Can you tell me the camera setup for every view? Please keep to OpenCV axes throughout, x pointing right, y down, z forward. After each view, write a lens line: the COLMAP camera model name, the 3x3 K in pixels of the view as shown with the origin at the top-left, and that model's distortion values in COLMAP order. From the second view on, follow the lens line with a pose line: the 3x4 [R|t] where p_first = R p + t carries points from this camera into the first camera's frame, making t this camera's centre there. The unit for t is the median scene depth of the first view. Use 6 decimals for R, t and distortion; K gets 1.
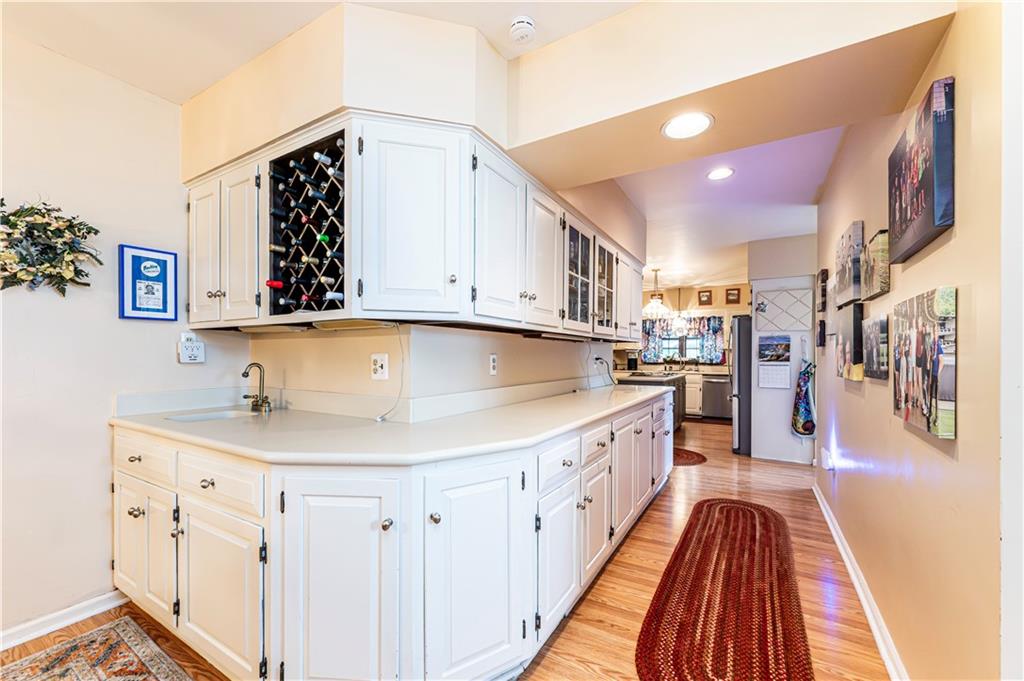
lens RADIAL K [[418.8, 0, 509.7], [0, 418.8, 356.4], [0, 0, 1]] dist [0.000035, 0.000084]
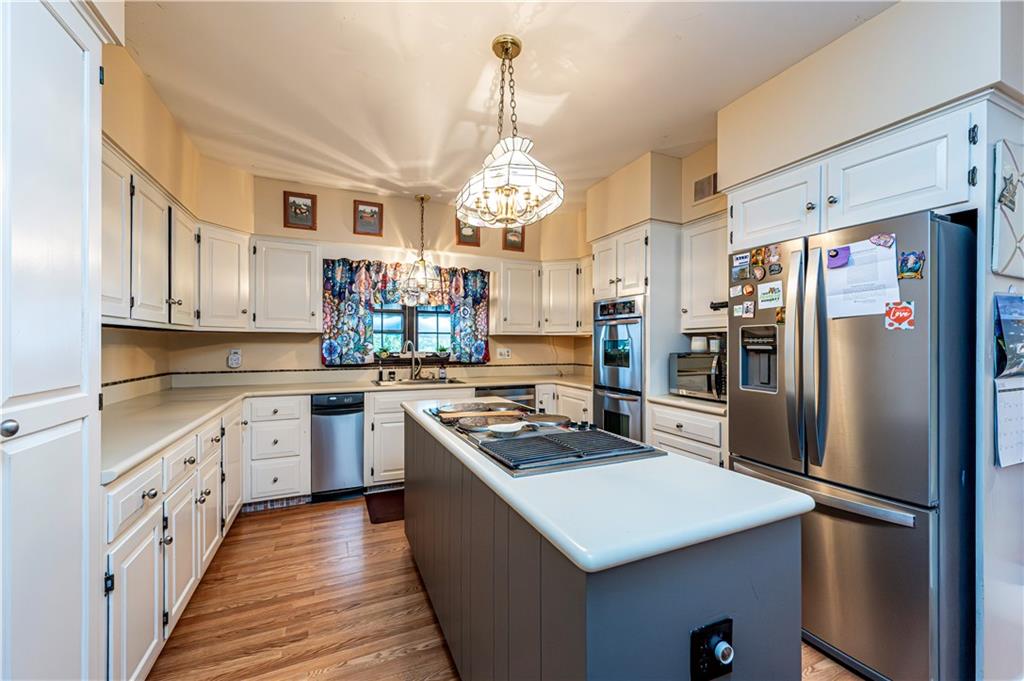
lens RADIAL K [[404.5, 0, 506.0], [0, 404.5, 340.9], [0, 0, 1]] dist [0.000849, 0.000148]
pose [[0.570154, 0.000532, 0.821538, 0.377019], [-0.000674, 1.000000, -0.000180, -0.035351], [-0.821538, -0.000451, 0.570154, 2.590298]]
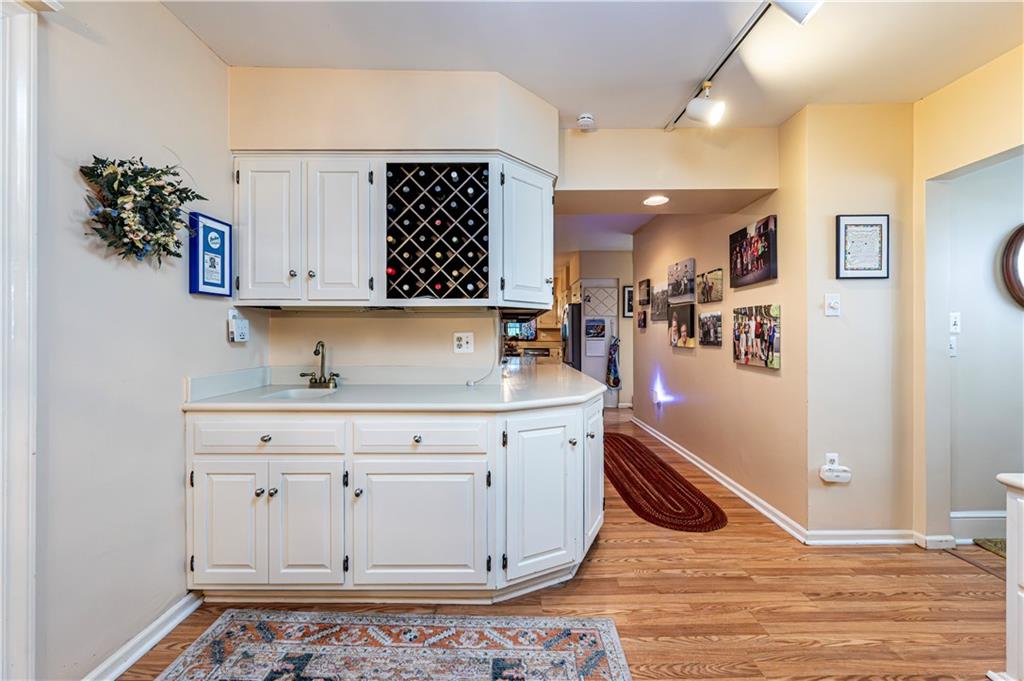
lens RADIAL K [[416.8, 0, 510.0], [0, 416.8, 332.9], [0, 0, 1]] dist [-0.000184, 0.000081]
pose [[0.855559, -0.000643, 0.517706, -0.779853], [0.002176, 0.999995, -0.002353, -0.001084], [-0.517702, 0.003140, 0.855556, -0.124252]]
